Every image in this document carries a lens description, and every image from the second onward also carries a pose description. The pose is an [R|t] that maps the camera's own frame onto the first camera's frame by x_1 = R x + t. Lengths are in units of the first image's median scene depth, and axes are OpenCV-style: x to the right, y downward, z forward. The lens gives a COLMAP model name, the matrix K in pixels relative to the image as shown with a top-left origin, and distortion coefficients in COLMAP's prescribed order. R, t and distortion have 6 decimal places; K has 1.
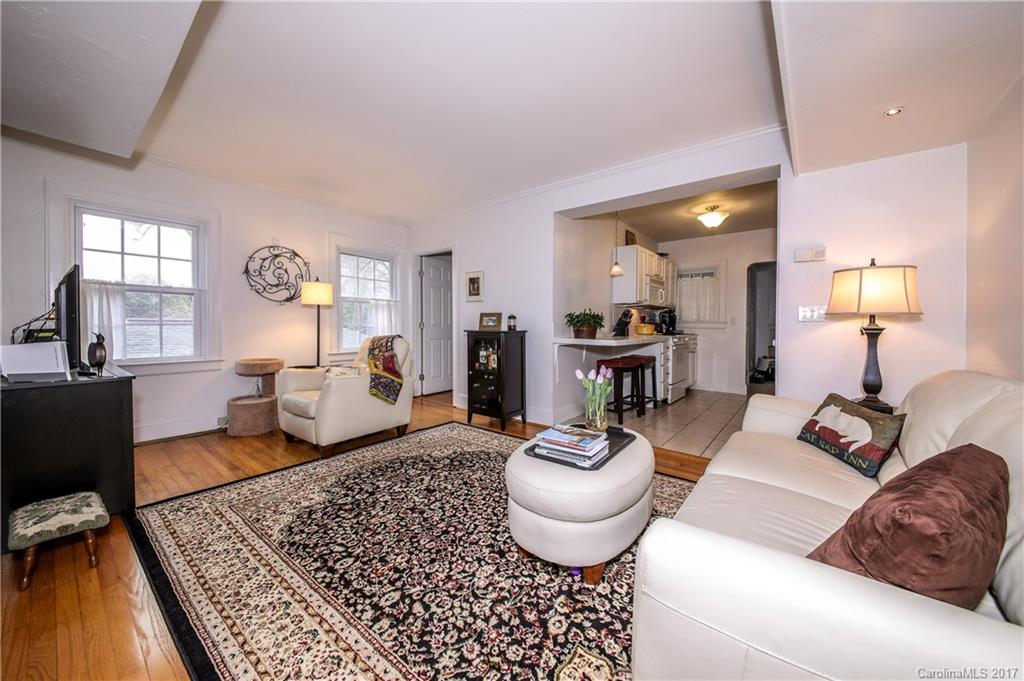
lens RADIAL K [[368.7, 0, 512.9], [0, 368.7, 334.6], [0, 0, 1]] dist [0.020237, -0.004090]
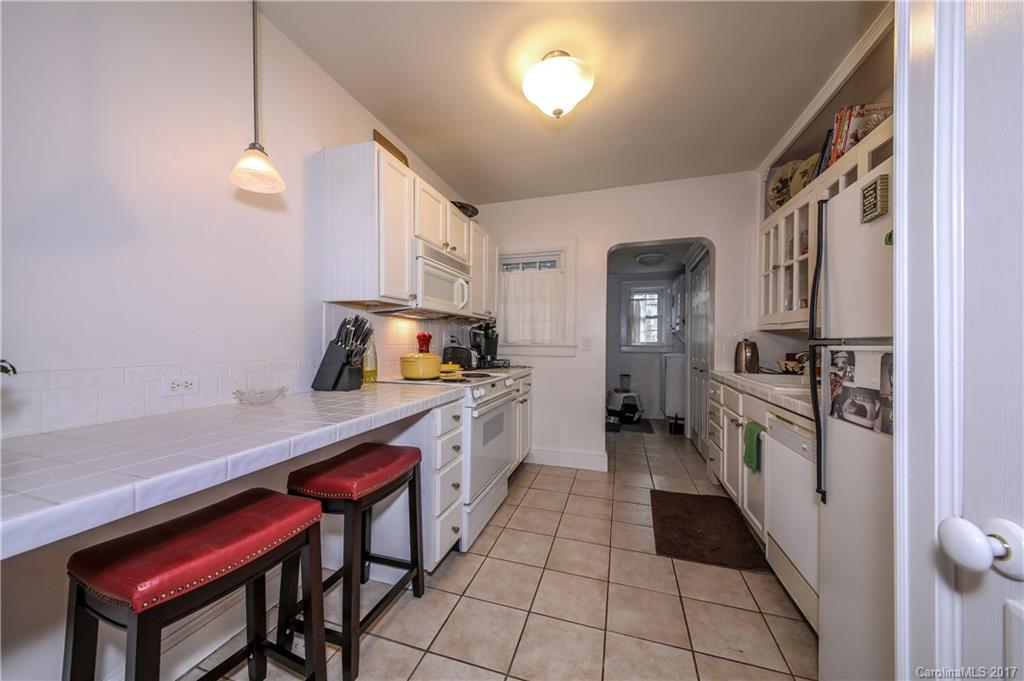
lens RADIAL K [[368.7, 0, 485.7], [0, 368.7, 343.4], [0, 0, 1]] dist [0.020237, -0.004090]
pose [[0.949906, -0.008931, 0.312409, 0.290106], [0.015802, 0.999686, -0.019467, -0.030441], [-0.312136, 0.023429, 0.949748, 0.554024]]
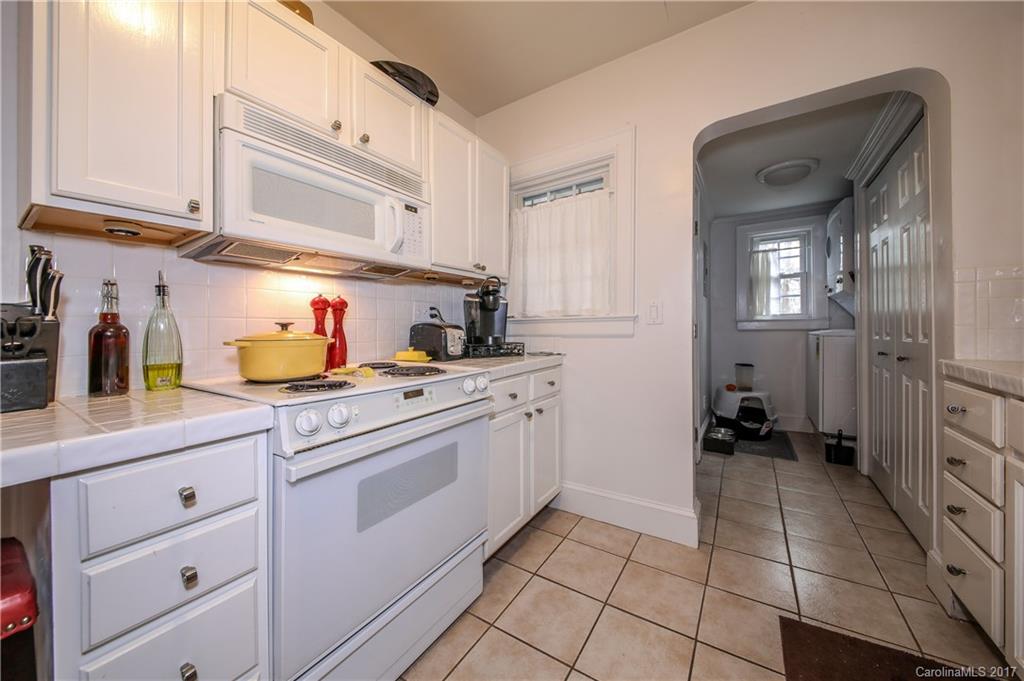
lens RADIAL K [[368.7, 0, 501.8], [0, 368.7, 335.9], [0, 0, 1]] dist [0.020237, -0.004090]
pose [[0.996509, -0.033447, 0.076489, 0.470758], [0.034138, 0.999387, -0.007737, -0.019395], [-0.076183, 0.010321, 0.997040, 0.748864]]
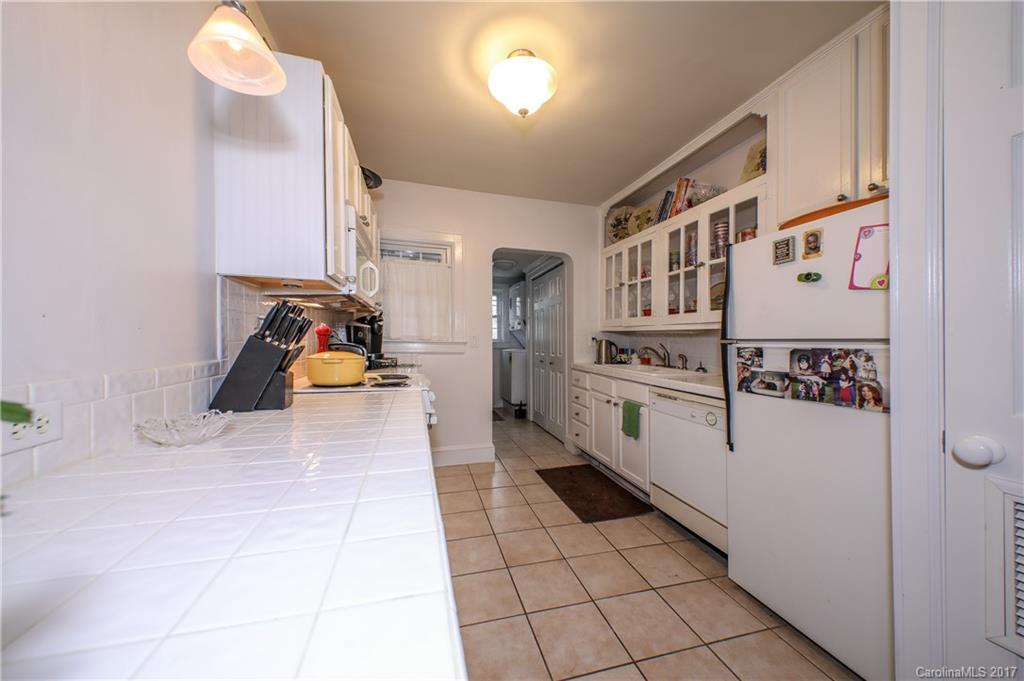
lens RADIAL K [[368.7, 0, 508.2], [0, 368.7, 341.6], [0, 0, 1]] dist [0.020237, -0.004090]
pose [[0.608082, -0.008639, 0.793827, 0.178626], [0.017267, 0.999848, -0.002345, -0.034579], [-0.793687, 0.015133, 0.608139, 0.657855]]
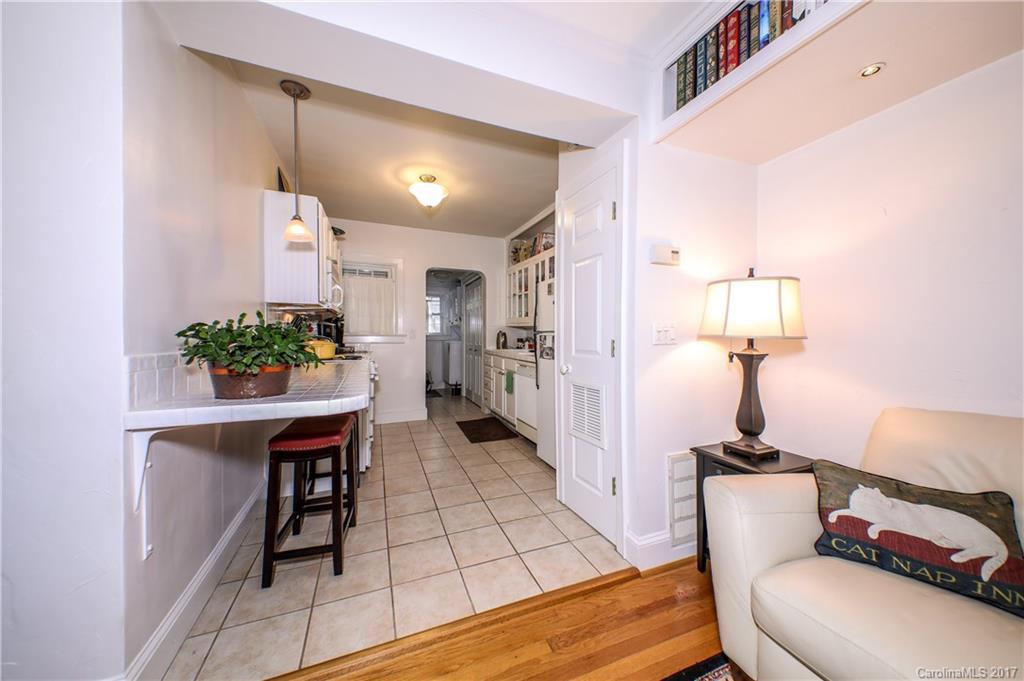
lens RADIAL K [[368.7, 0, 518.4], [0, 368.7, 326.8], [0, 0, 1]] dist [0.020237, -0.004090]
pose [[0.501951, 0.006443, 0.864872, 0.005762], [0.026229, 0.999399, -0.022668, -0.028726], [-0.864498, 0.034063, 0.501480, 0.423230]]
